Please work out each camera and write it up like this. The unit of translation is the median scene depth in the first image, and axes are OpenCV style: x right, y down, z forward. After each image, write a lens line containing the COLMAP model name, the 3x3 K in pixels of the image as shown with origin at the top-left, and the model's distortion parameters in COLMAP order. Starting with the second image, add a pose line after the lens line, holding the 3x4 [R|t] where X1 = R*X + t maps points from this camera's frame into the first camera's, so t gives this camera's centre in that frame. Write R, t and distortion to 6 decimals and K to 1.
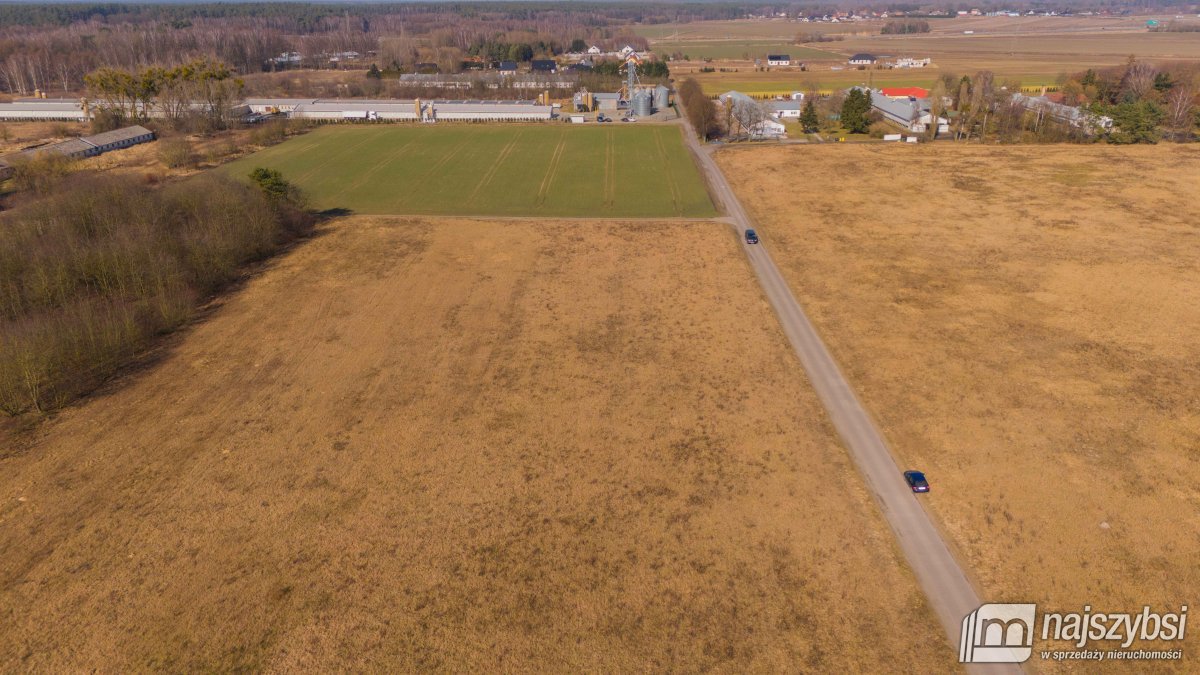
lens RADIAL K [[875.3, 0, 605.0], [0, 875.3, 340.8], [0, 0, 1]] dist [0.079868, -0.080343]
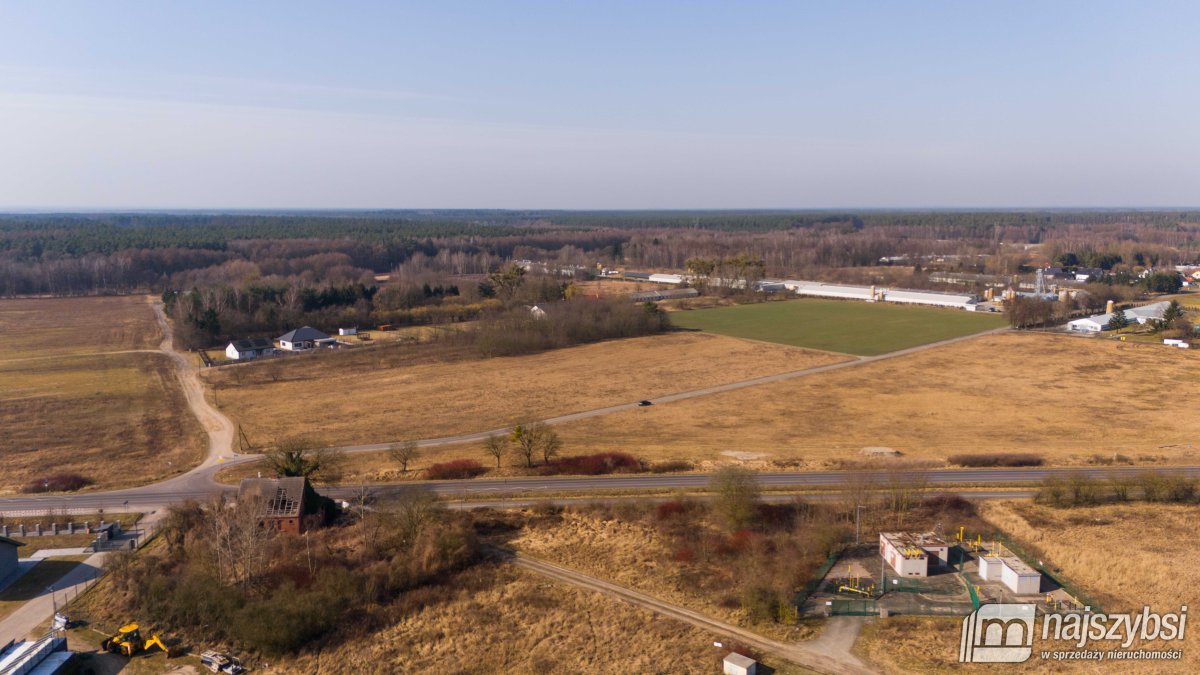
lens RADIAL K [[875.3, 0, 601.7], [0, 875.3, 345.5], [0, 0, 1]] dist [0.079868, -0.080343]
pose [[0.680107, 0.121231, -0.723019, 0.520626], [-0.269123, 0.958663, -0.092408, 0.064020], [0.681929, 0.257428, 0.684619, -0.236288]]
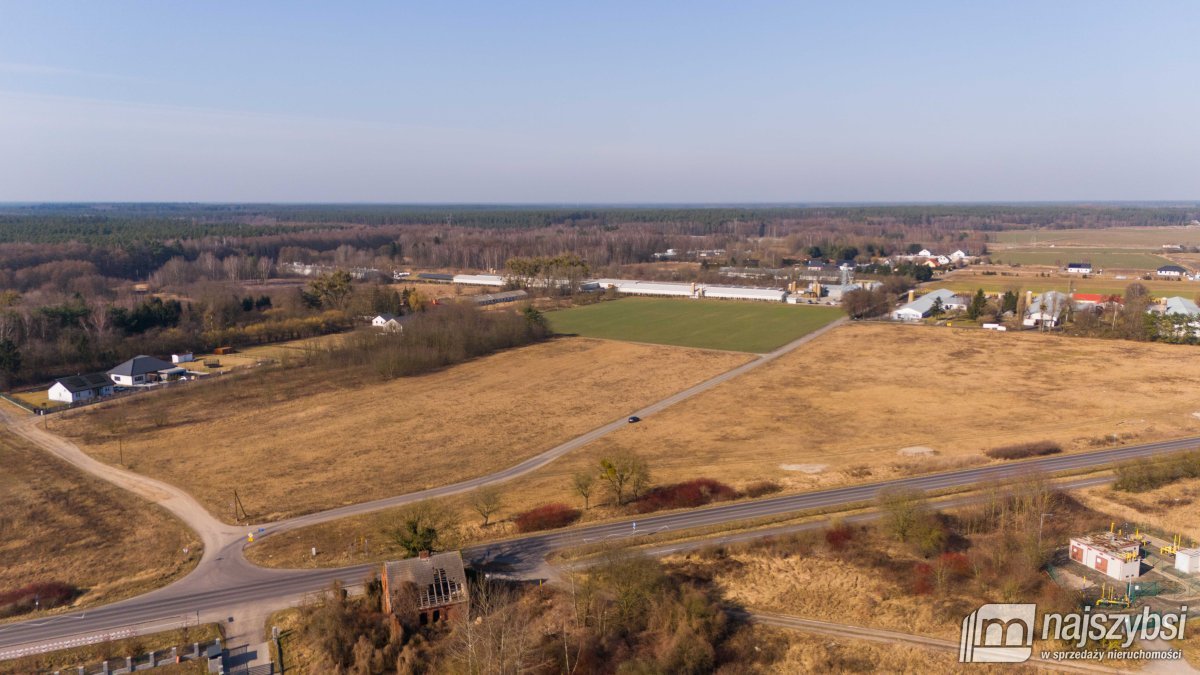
lens RADIAL K [[875.3, 0, 601.6], [0, 875.3, 362.8], [0, 0, 1]] dist [0.079868, -0.080343]
pose [[0.879856, 0.091698, -0.466311, 0.344717], [-0.175917, 0.974352, -0.140327, 0.087805], [0.441483, 0.205499, 0.873420, -0.315937]]
